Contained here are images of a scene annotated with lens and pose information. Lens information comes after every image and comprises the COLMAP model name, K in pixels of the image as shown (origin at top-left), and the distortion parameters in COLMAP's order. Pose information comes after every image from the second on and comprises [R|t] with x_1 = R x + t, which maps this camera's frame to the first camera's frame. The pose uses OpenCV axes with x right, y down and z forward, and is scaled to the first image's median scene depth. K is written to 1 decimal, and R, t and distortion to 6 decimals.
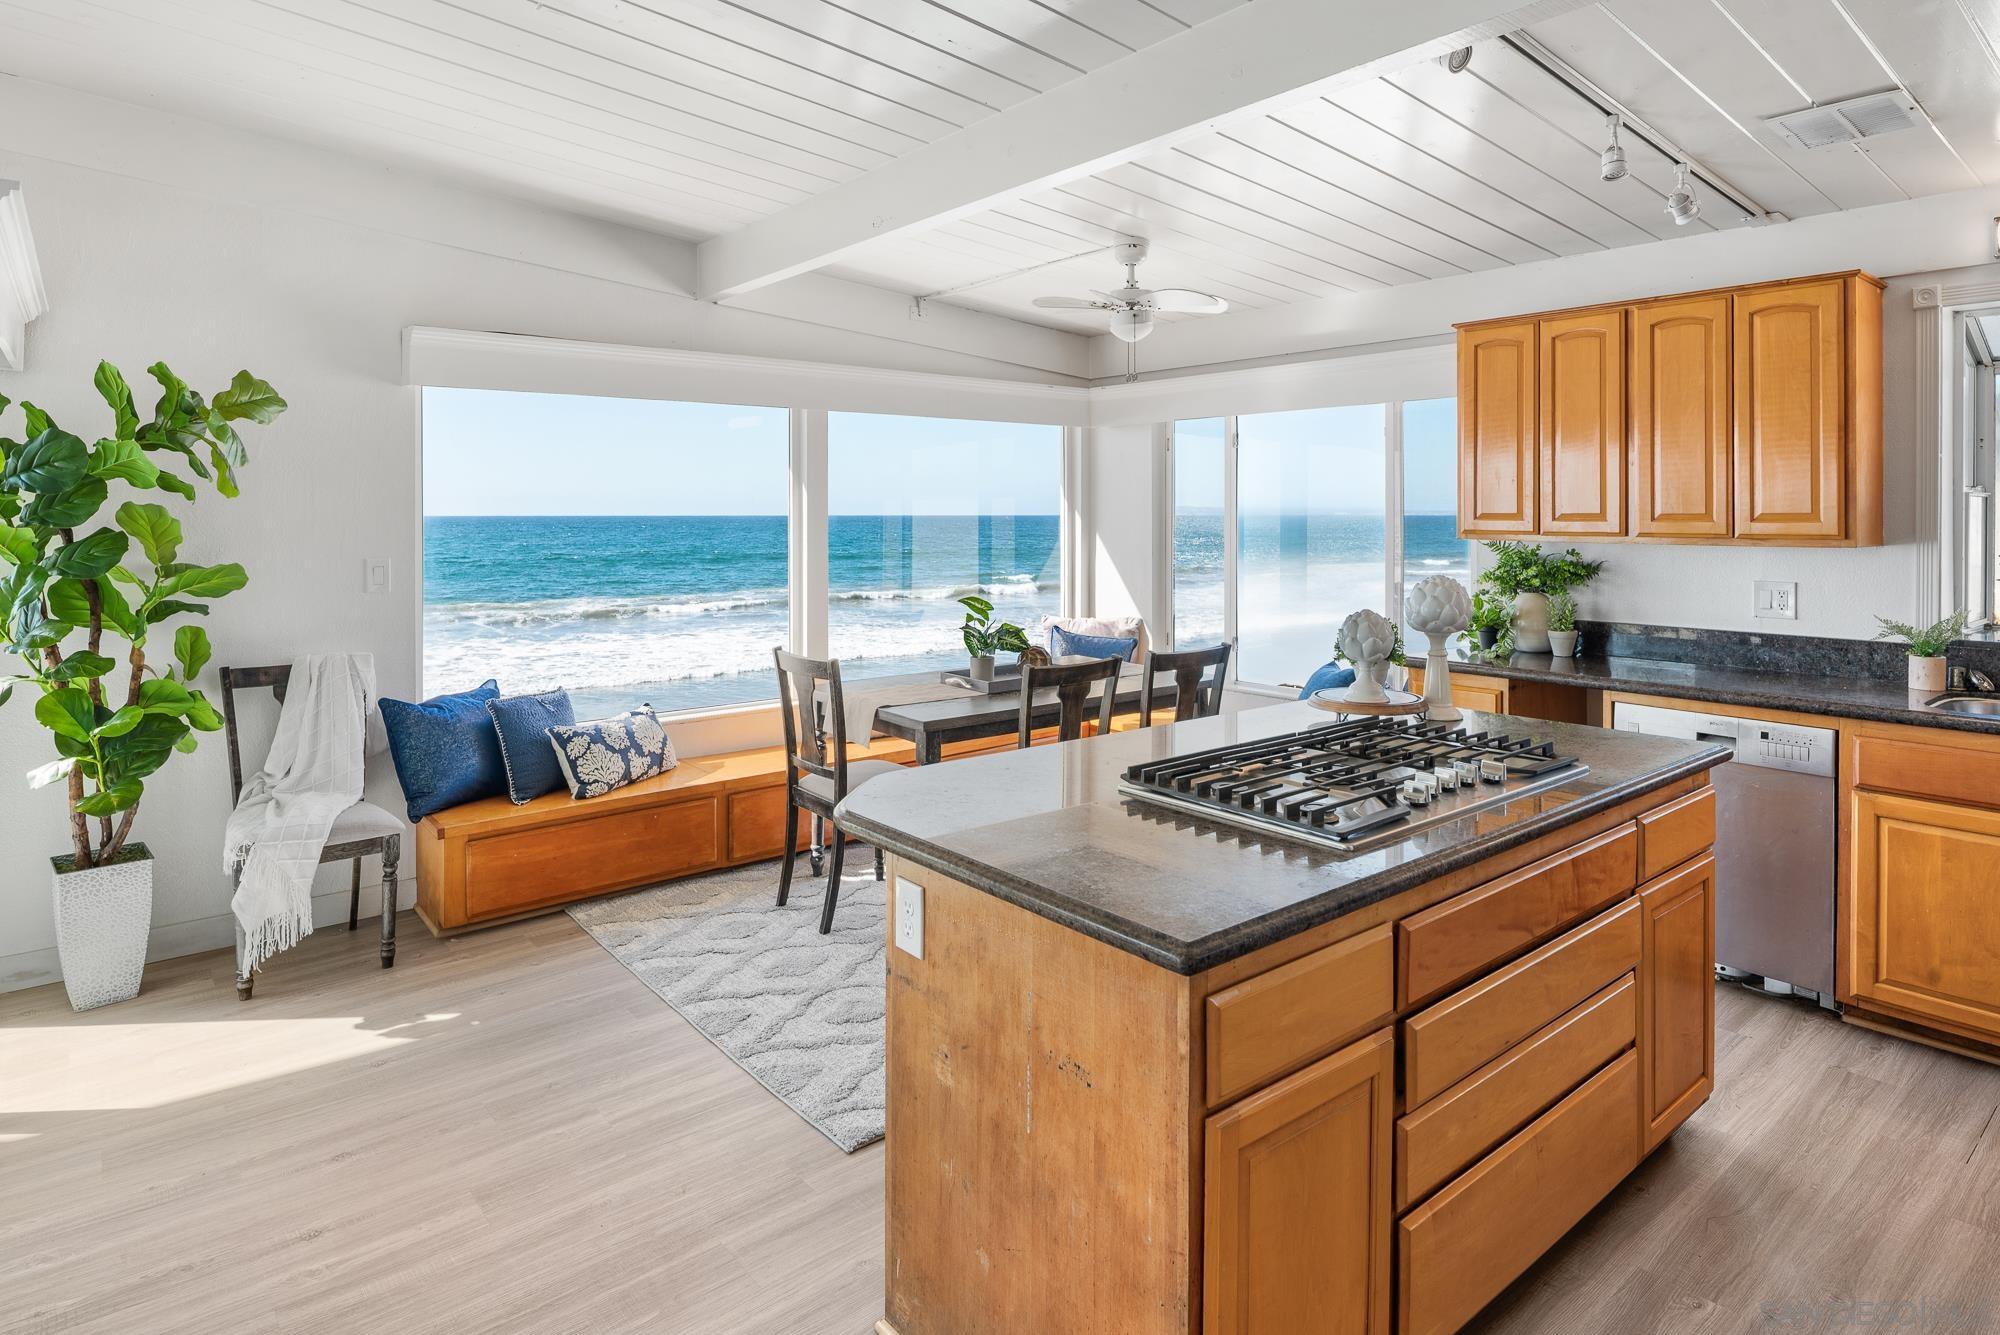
lens RADIAL K [[1058.2, 0, 1023.0], [0, 1058.2, 513.8], [0, 0, 1]] dist [-0.003598, -0.004521]
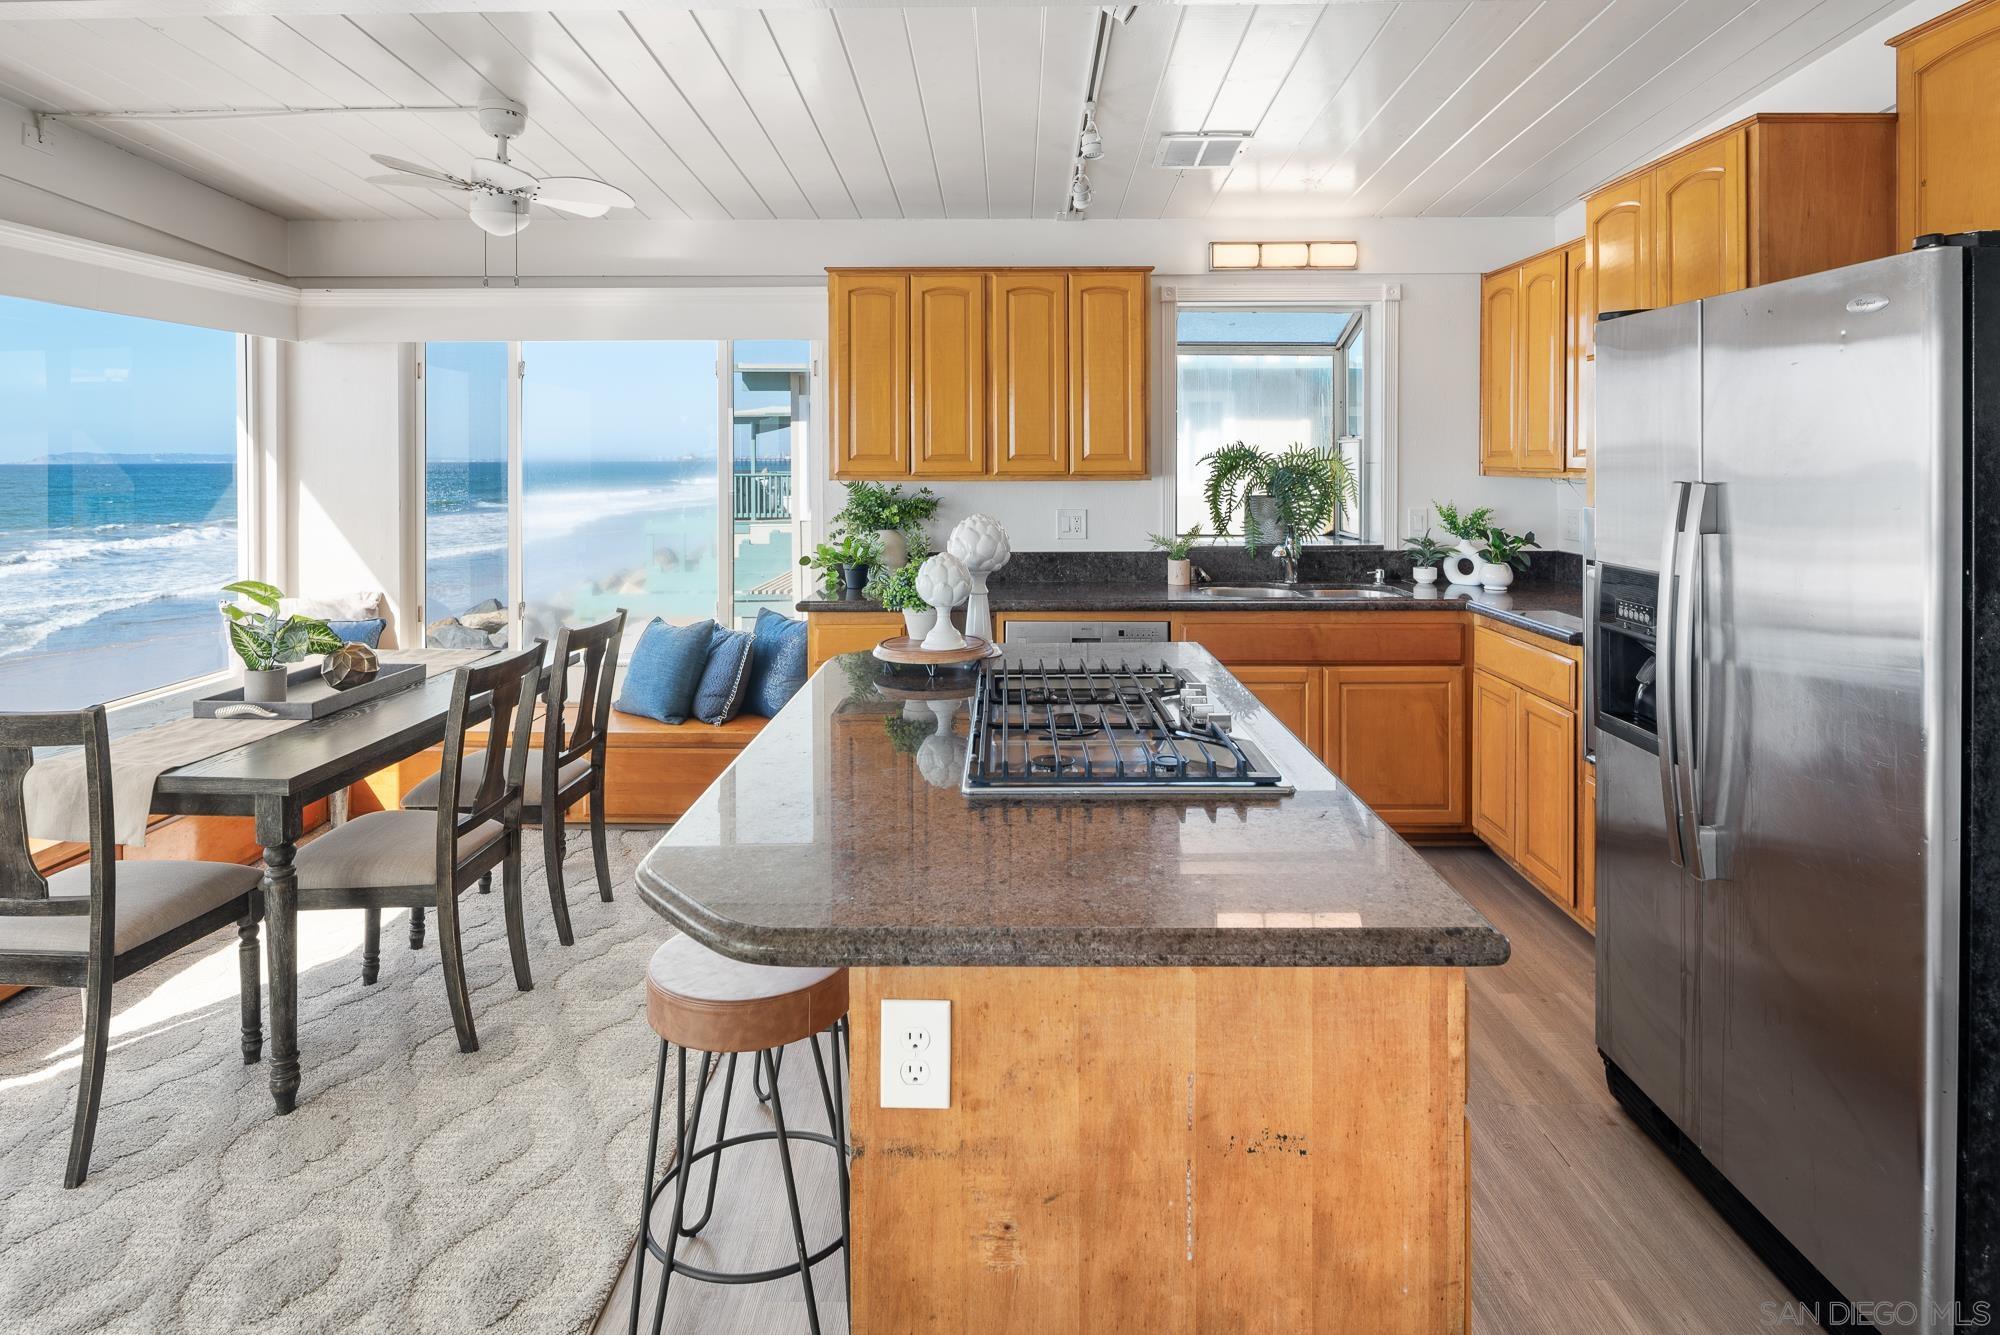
lens RADIAL K [[1058.2, 0, 911.9], [0, 1058.2, 457.6], [0, 0, 1]] dist [-0.003598, -0.004521]
pose [[0.670213, -0.001563, 0.742167, -0.350008], [0.003488, 0.999993, -0.001044, 0.004281], [-0.742160, 0.003289, 0.670214, 0.323249]]
